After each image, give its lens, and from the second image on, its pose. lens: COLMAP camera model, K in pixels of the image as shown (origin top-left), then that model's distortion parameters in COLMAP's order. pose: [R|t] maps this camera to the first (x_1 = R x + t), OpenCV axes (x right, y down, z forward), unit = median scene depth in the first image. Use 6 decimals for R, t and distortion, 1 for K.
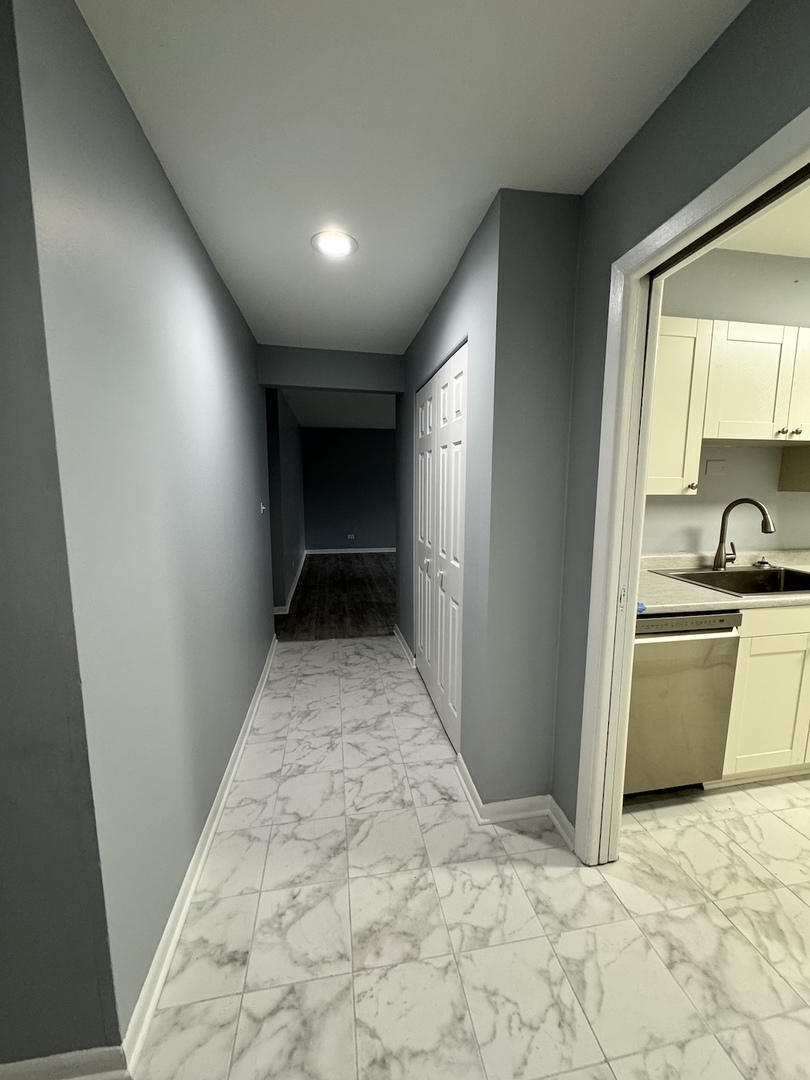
lens RADIAL K [[429.3, 0, 407.6], [0, 429.3, 542.4], [0, 0, 1]] dist [-0.001655, -0.000169]
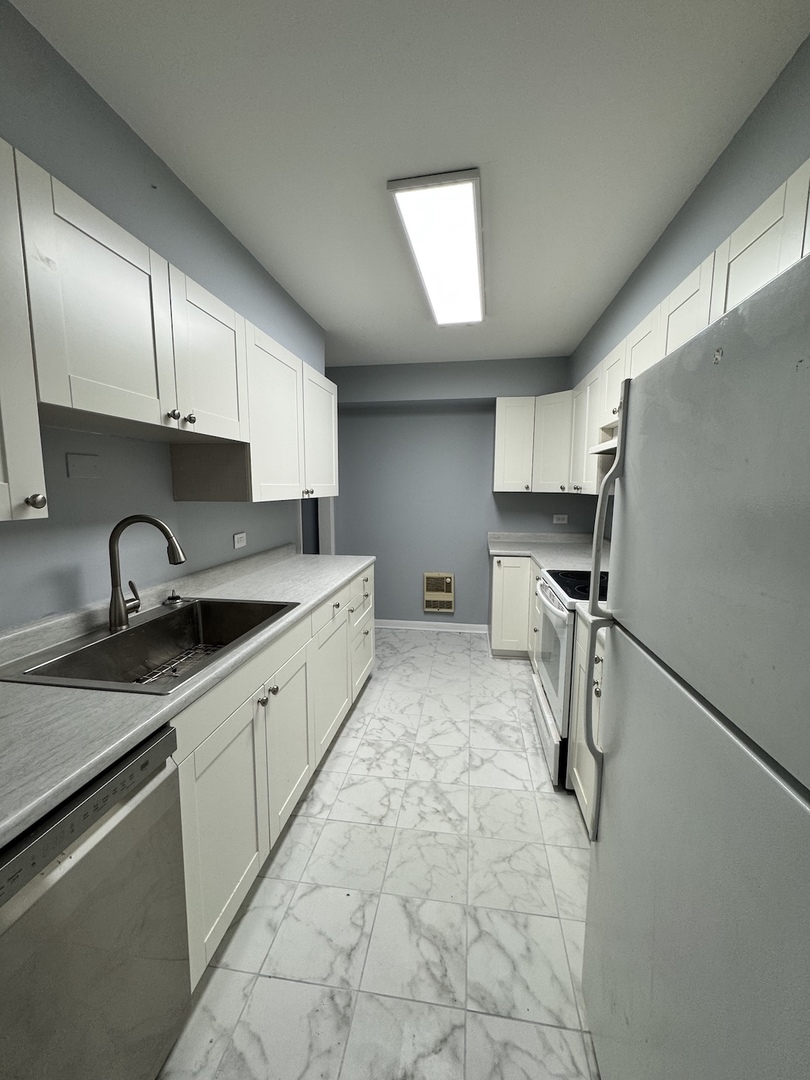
lens RADIAL K [[429.3, 0, 406.7], [0, 429.3, 540.5], [0, 0, 1]] dist [-0.001655, -0.000169]
pose [[0.326419, -0.116165, 0.938060, 0.346975], [0.130603, 0.988443, 0.076958, -0.070285], [-0.936159, 0.097393, 0.337818, 0.456589]]
